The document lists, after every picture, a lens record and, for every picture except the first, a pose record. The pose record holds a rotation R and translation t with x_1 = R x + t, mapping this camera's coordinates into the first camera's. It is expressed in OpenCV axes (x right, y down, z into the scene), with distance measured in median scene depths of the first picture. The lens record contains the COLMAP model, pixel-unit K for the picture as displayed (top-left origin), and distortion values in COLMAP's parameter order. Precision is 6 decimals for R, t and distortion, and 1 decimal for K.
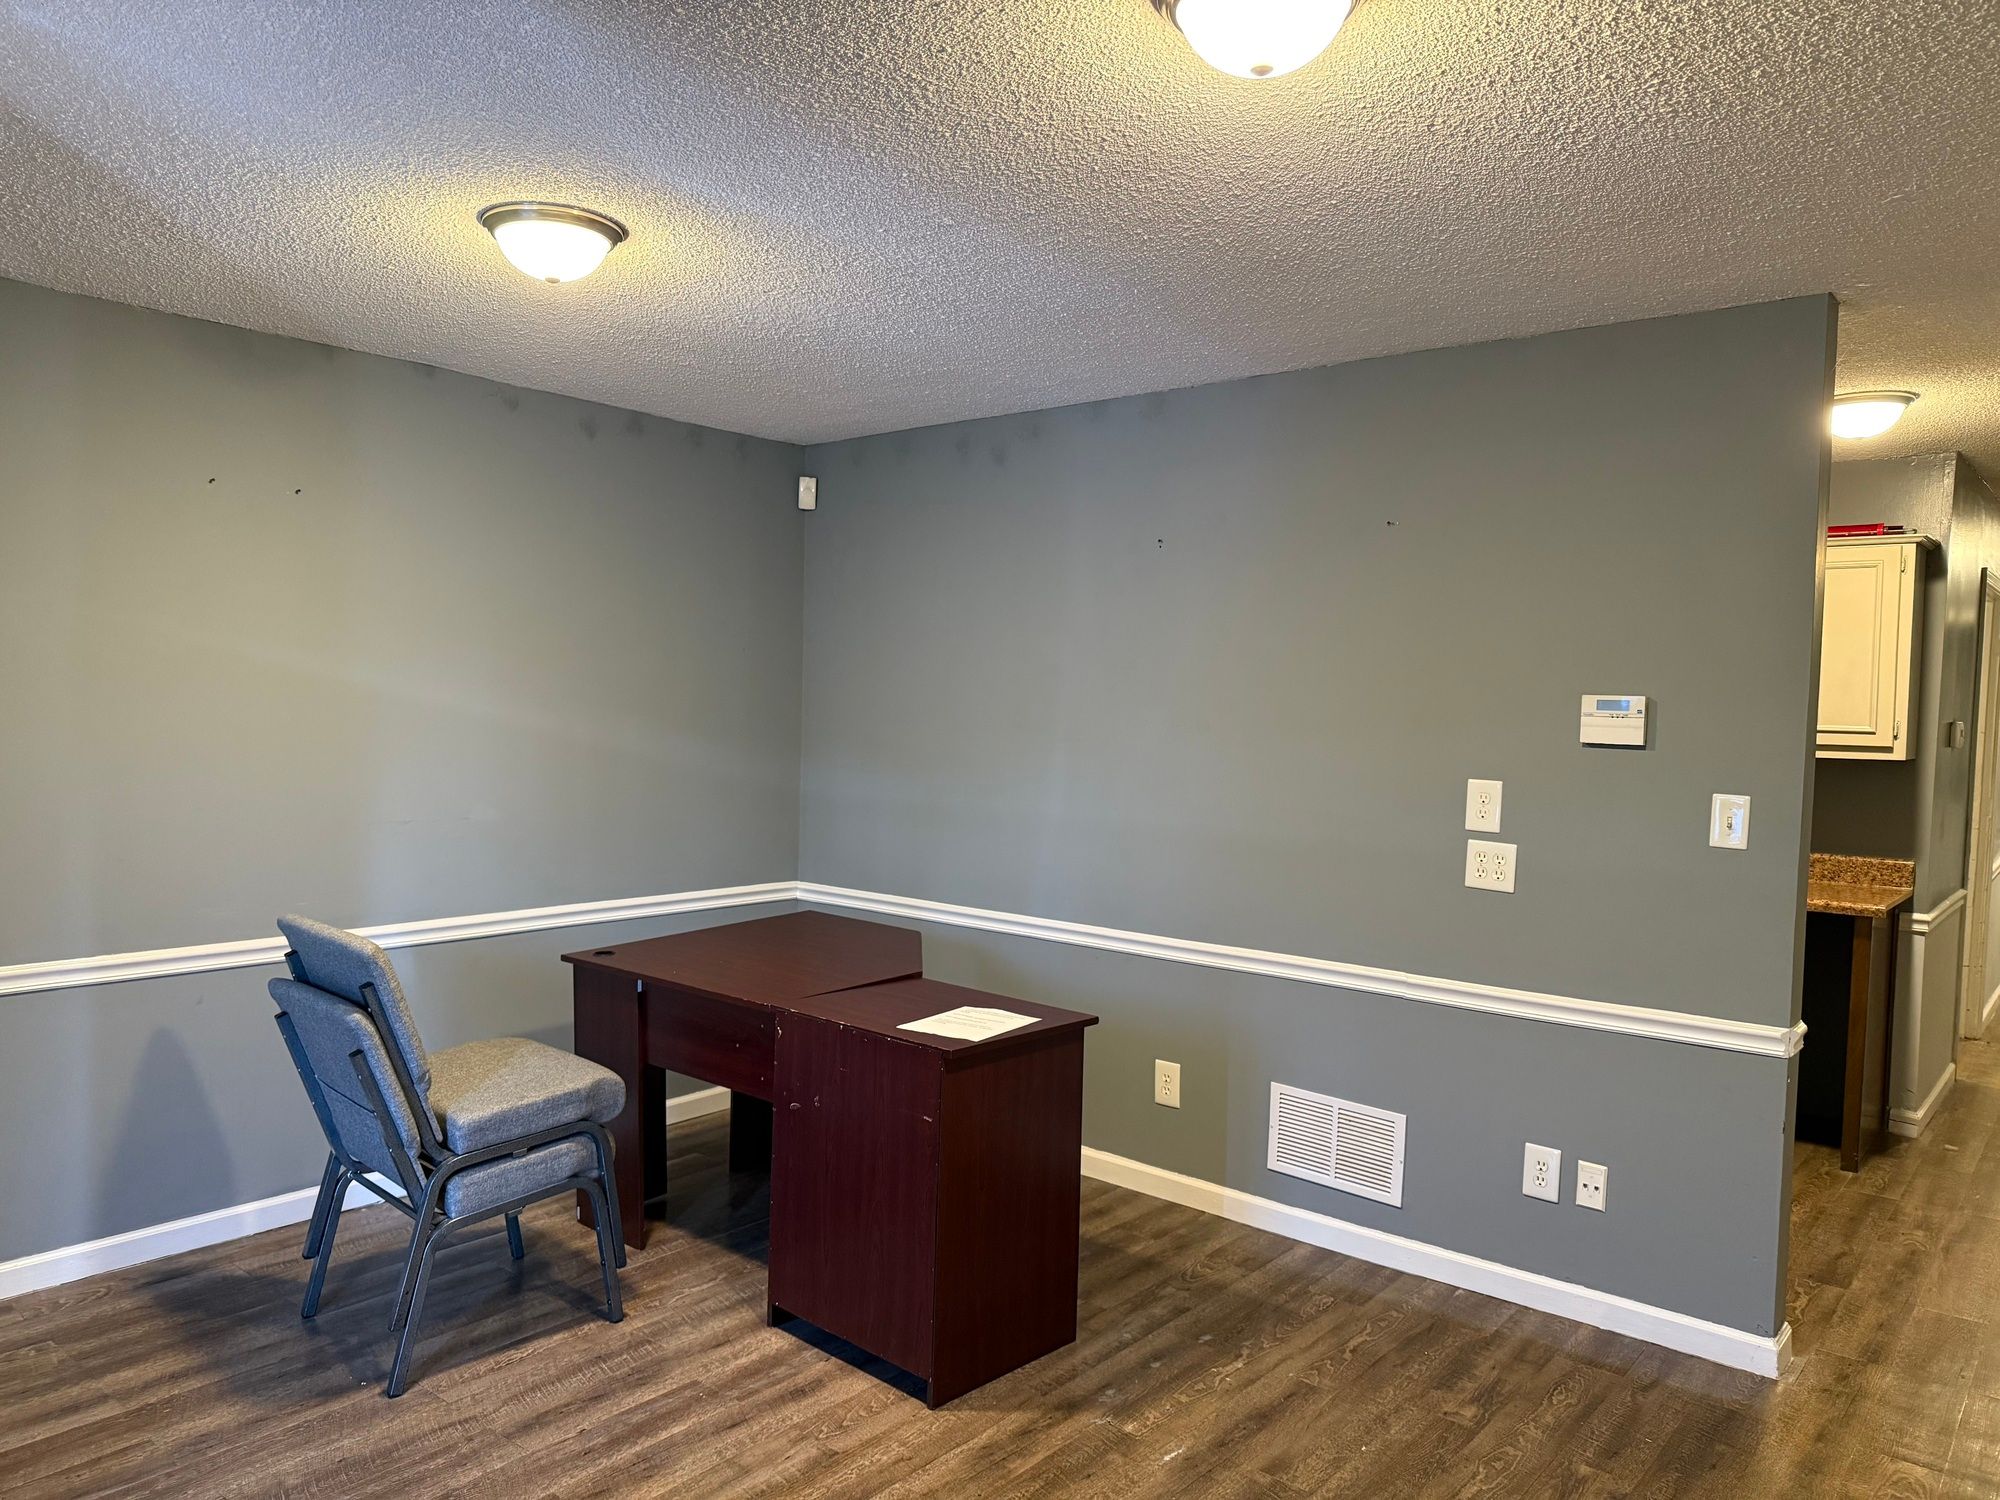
lens RADIAL K [[1416.2, 0, 999.4], [0, 1416.2, 754.0], [0, 0, 1]] dist [0.068663, -0.004582]
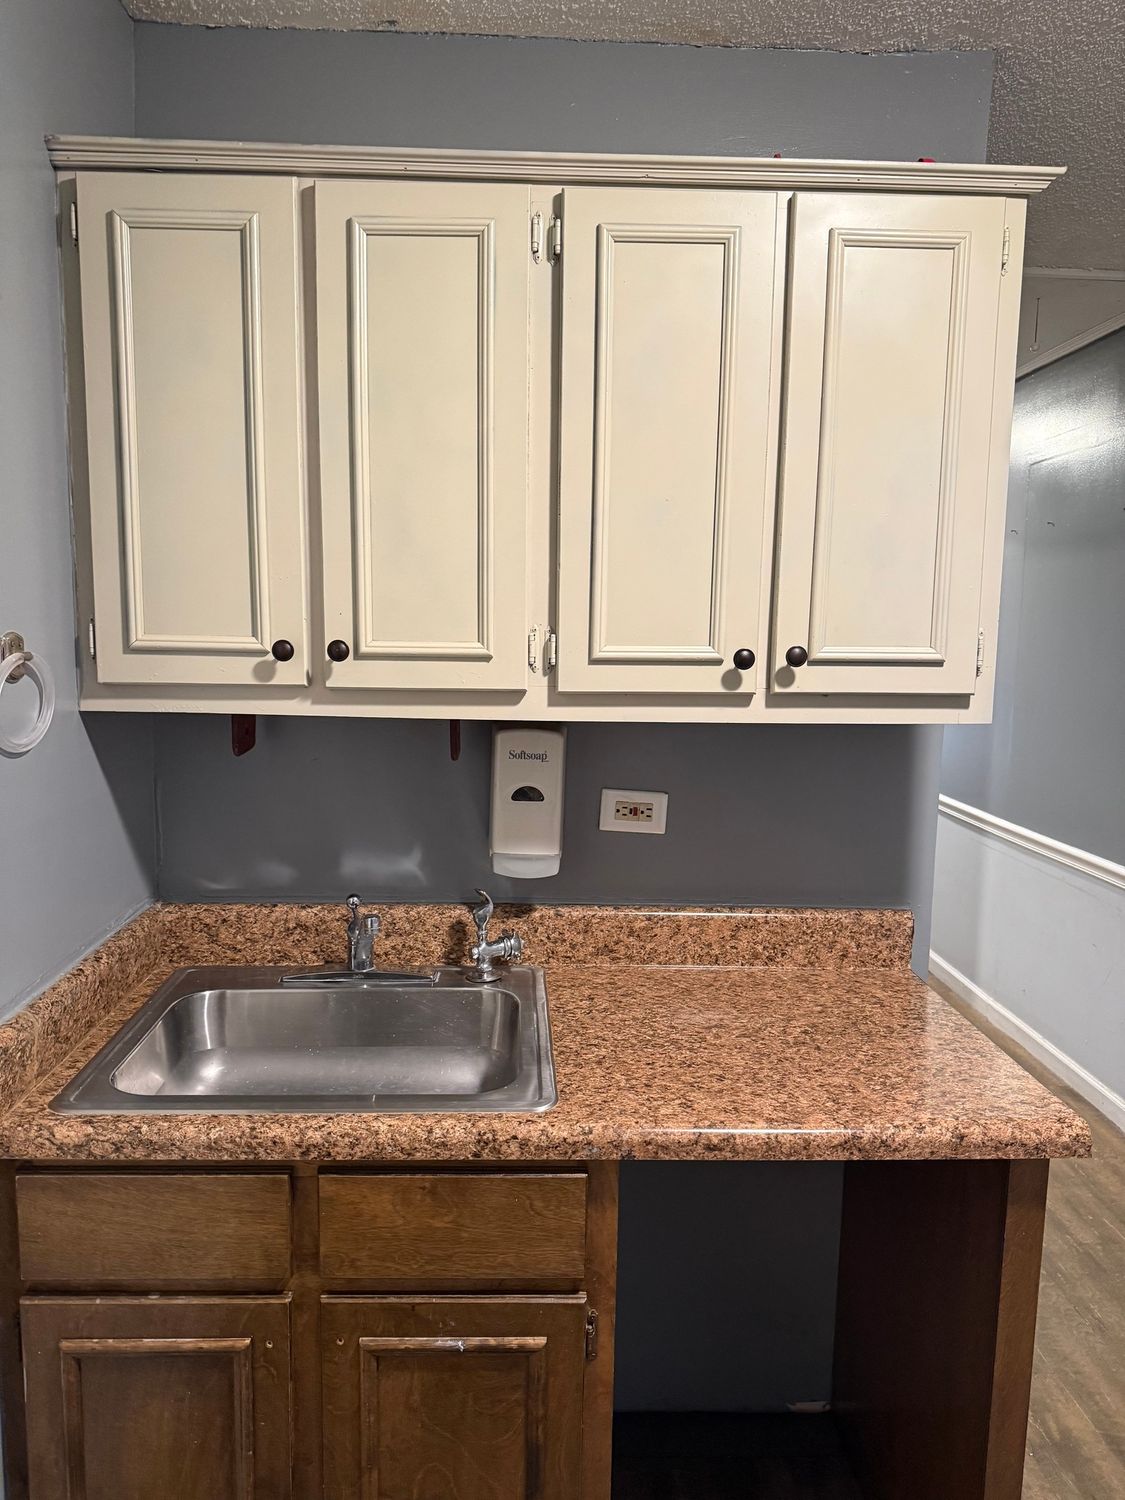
lens RADIAL K [[1062.2, 0, 558.4], [0, 1062.2, 750.6], [0, 0, 1]] dist [0.068663, -0.004582]
pose [[0.739391, -0.097833, 0.666130, 0.296265], [0.031819, 0.993358, 0.110573, -0.025827], [-0.672524, -0.060561, 0.737593, 0.803040]]
